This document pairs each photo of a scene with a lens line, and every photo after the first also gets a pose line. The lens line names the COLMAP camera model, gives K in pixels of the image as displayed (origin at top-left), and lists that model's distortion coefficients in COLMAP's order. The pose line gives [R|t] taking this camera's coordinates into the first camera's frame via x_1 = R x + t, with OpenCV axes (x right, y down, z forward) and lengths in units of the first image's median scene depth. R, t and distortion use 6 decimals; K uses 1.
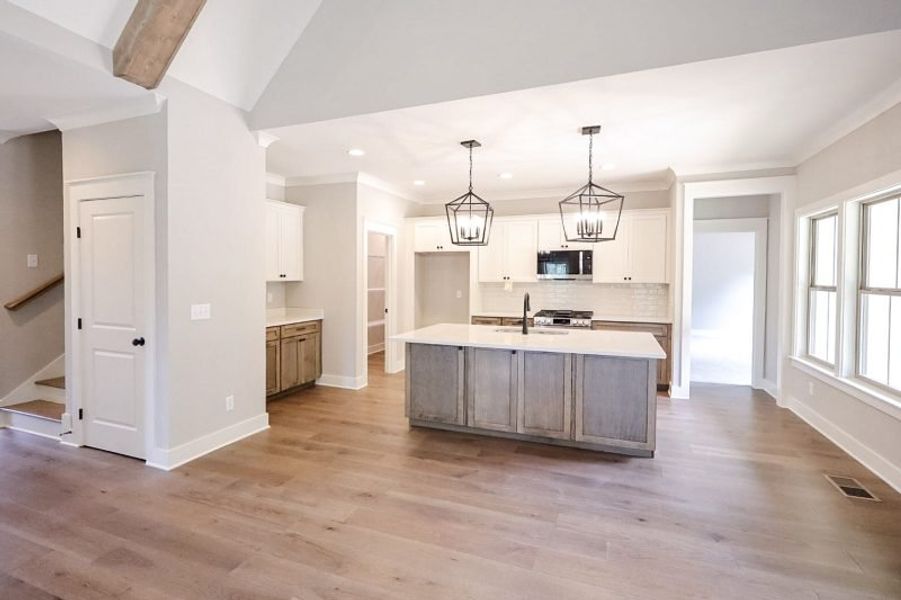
lens RADIAL K [[429.5, 0, 454.5], [0, 429.5, 295.3], [0, 0, 1]] dist [-0.008327, 0.003718]
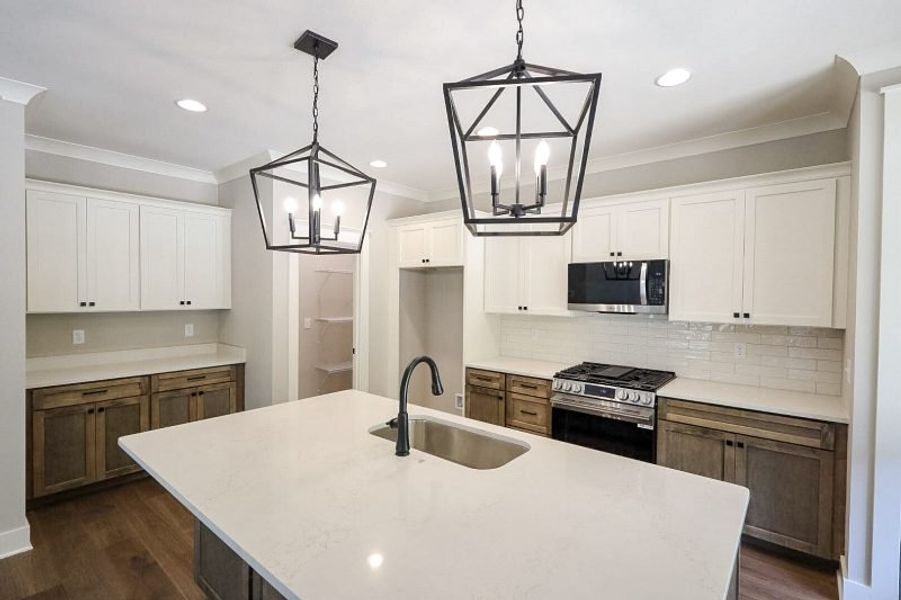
lens RADIAL K [[429.5, 0, 444.7], [0, 429.5, 305.0], [0, 0, 1]] dist [-0.008327, 0.003718]
pose [[0.945845, 0.013847, -0.324323, 0.278402], [-0.018689, 0.999755, -0.011820, -0.045099], [0.324080, 0.017242, 0.945873, 0.488436]]
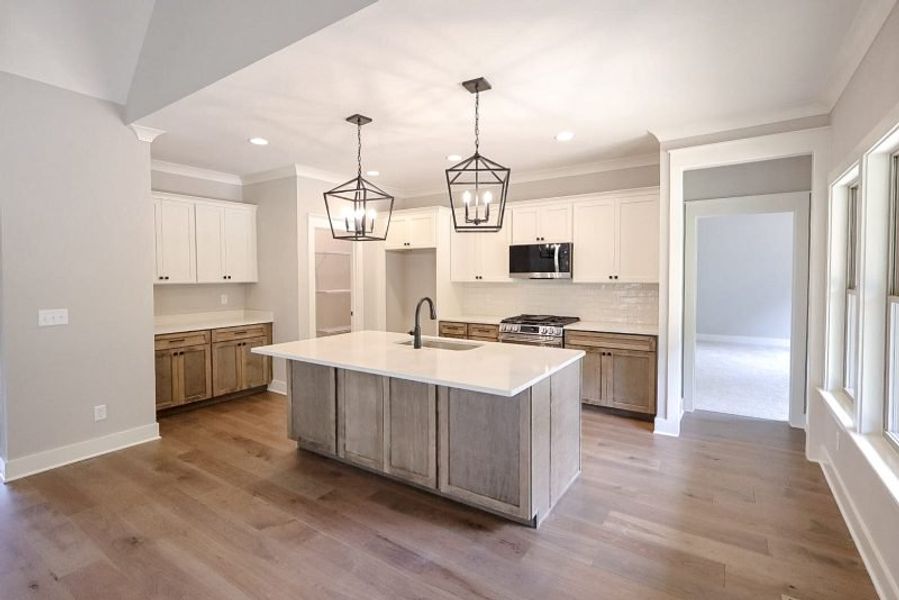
lens RADIAL K [[428.6, 0, 446.9], [0, 428.6, 295.5], [0, 0, 1]] dist [-0.008327, 0.003718]
pose [[0.975561, 0.001864, -0.219722, 0.321565], [-0.000591, 0.999983, 0.005860, -0.011231], [0.219729, -0.005587, 0.975545, 0.180042]]
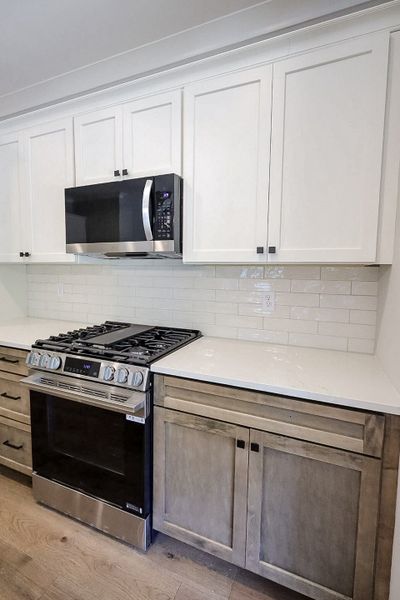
lens RADIAL K [[286.0, 0, 201.3], [0, 286.0, 299.4], [0, 0, 1]] dist [-0.008327, 0.003718]
pose [[0.999630, 0.012838, -0.023998, 0.415609], [-0.011498, 0.998410, 0.055179, -0.013311], [0.024668, -0.054882, 0.998188, 0.888239]]
